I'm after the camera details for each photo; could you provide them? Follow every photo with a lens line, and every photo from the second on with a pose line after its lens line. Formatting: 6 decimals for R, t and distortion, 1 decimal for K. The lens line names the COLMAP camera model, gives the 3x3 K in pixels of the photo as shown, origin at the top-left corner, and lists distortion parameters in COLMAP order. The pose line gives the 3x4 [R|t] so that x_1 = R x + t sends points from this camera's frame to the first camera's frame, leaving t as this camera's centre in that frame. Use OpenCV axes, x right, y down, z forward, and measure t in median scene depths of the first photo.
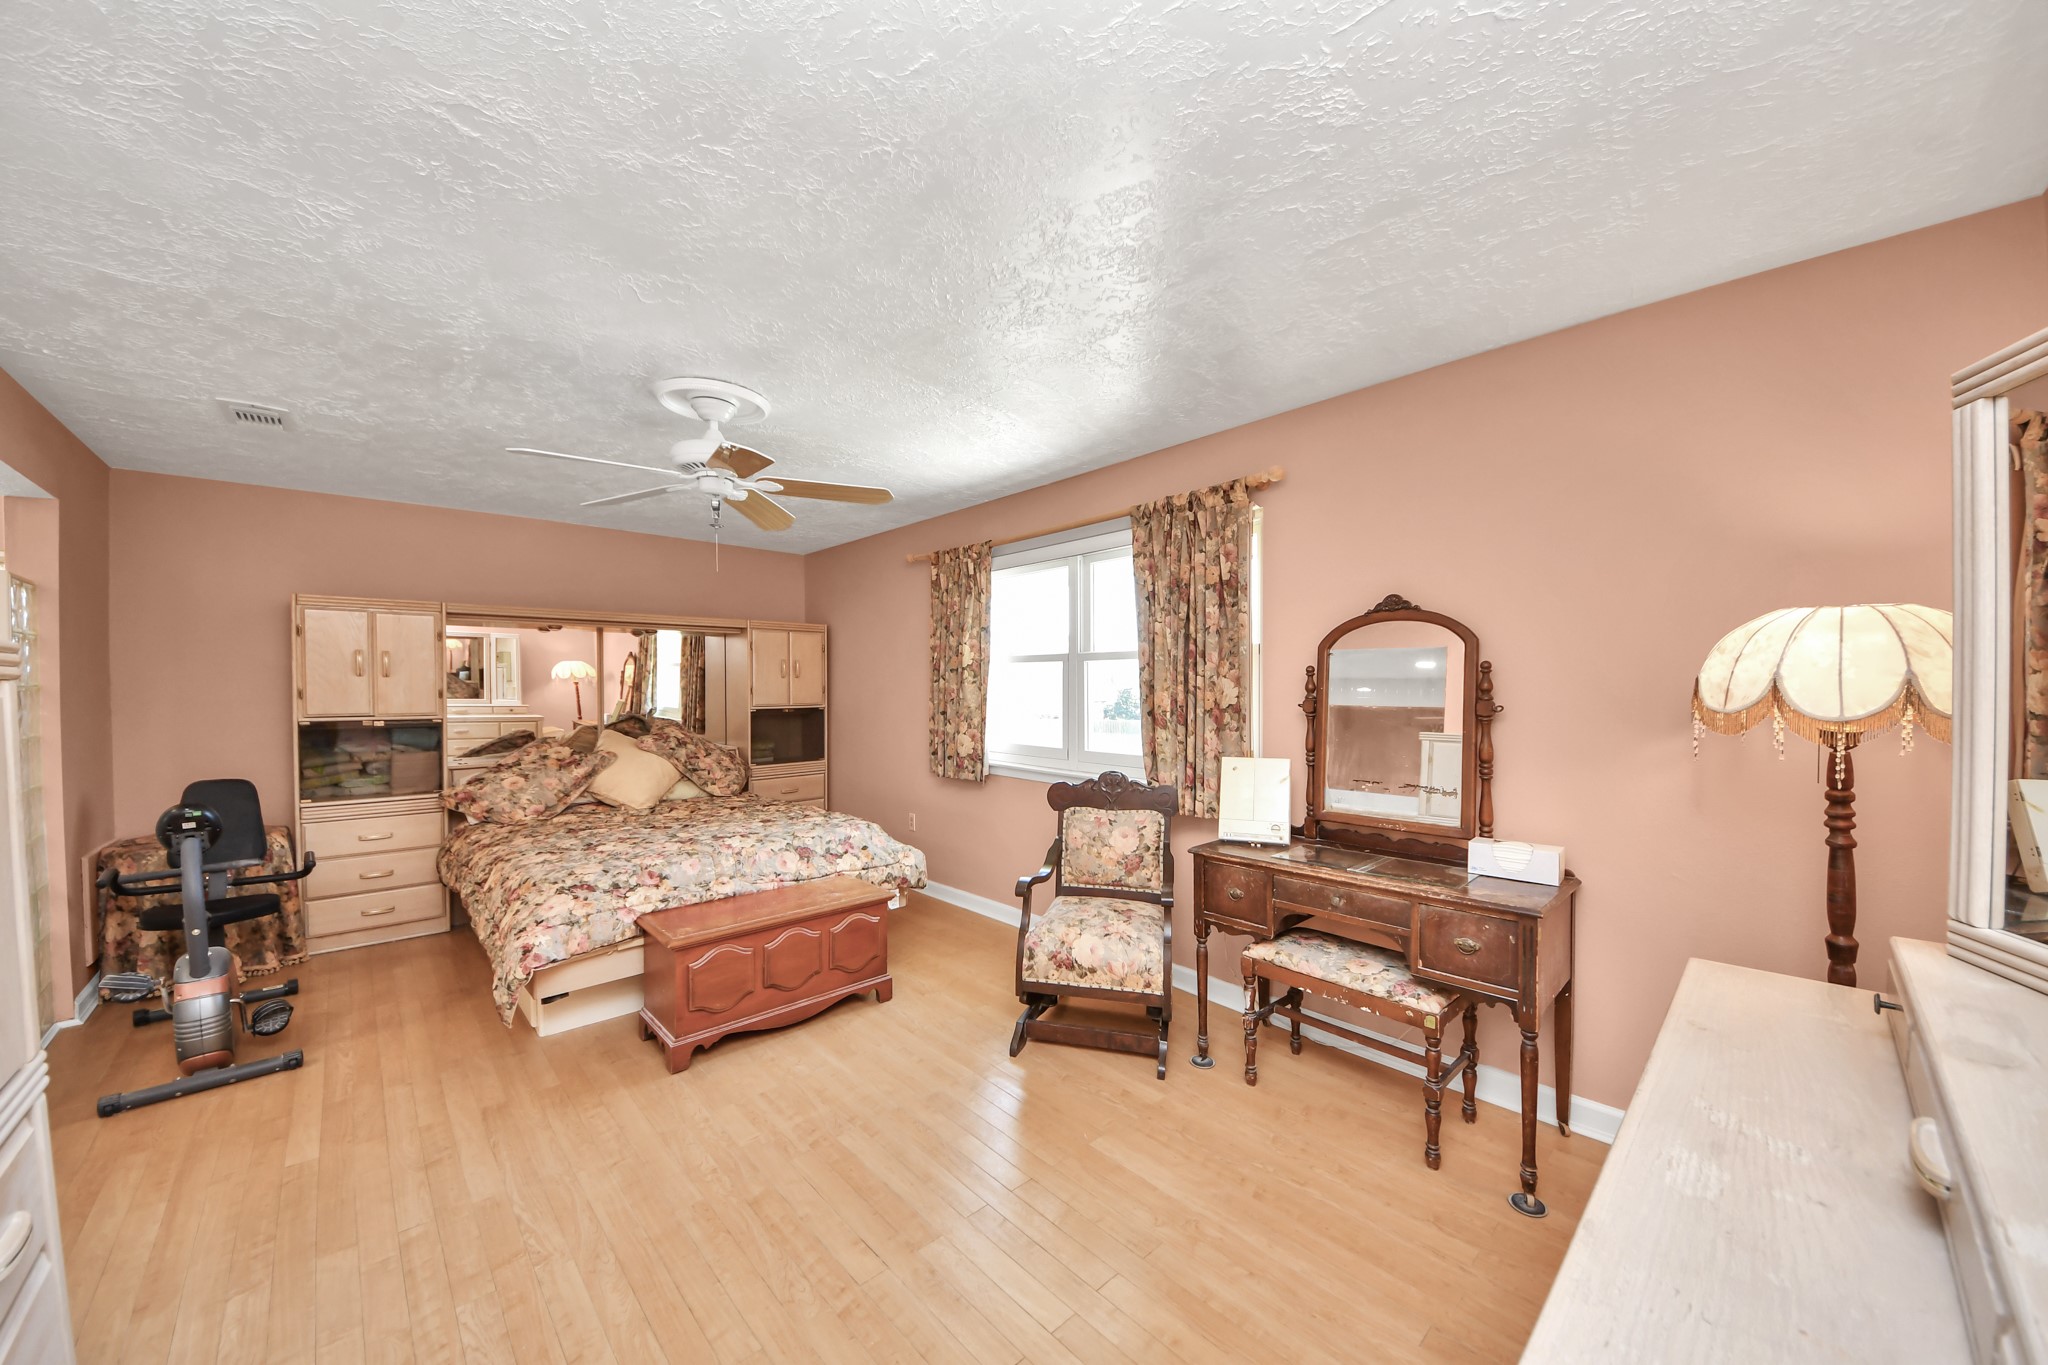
lens RADIAL K [[741.9, 0, 1031.2], [0, 741.9, 687.3], [0, 0, 1]] dist [-0.000739, -0.000047]
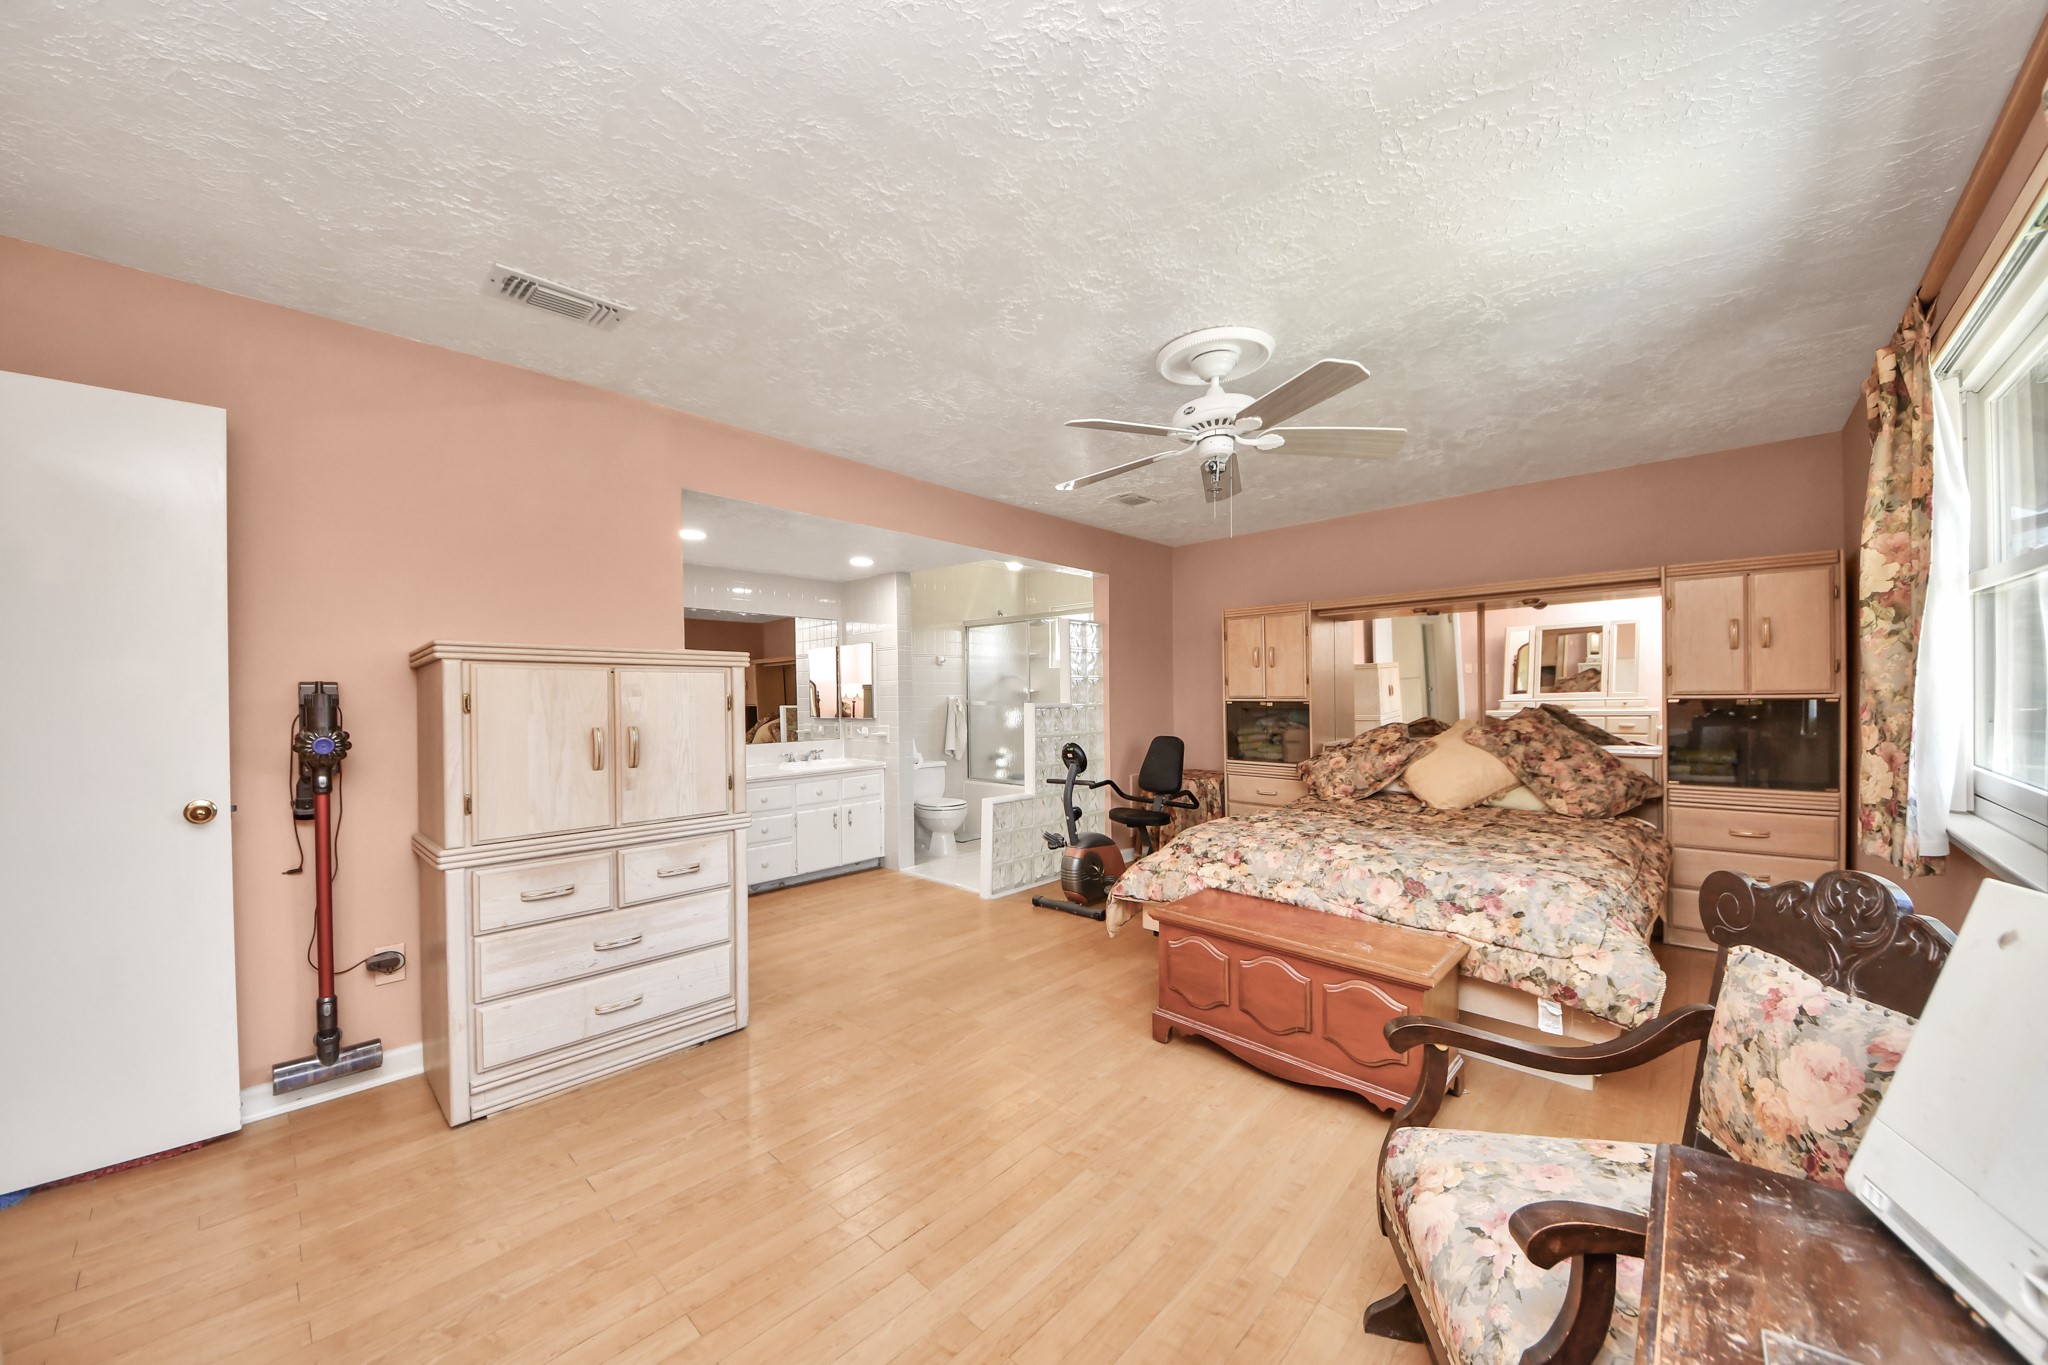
lens RADIAL K [[741.9, 0, 1030.2], [0, 741.9, 690.9], [0, 0, 1]] dist [-0.000739, -0.000047]
pose [[0.027016, -0.002086, -0.999633, 0.400482], [0.005993, 0.999980, -0.001925, 0.029339], [0.999617, -0.005939, 0.027028, 0.596885]]
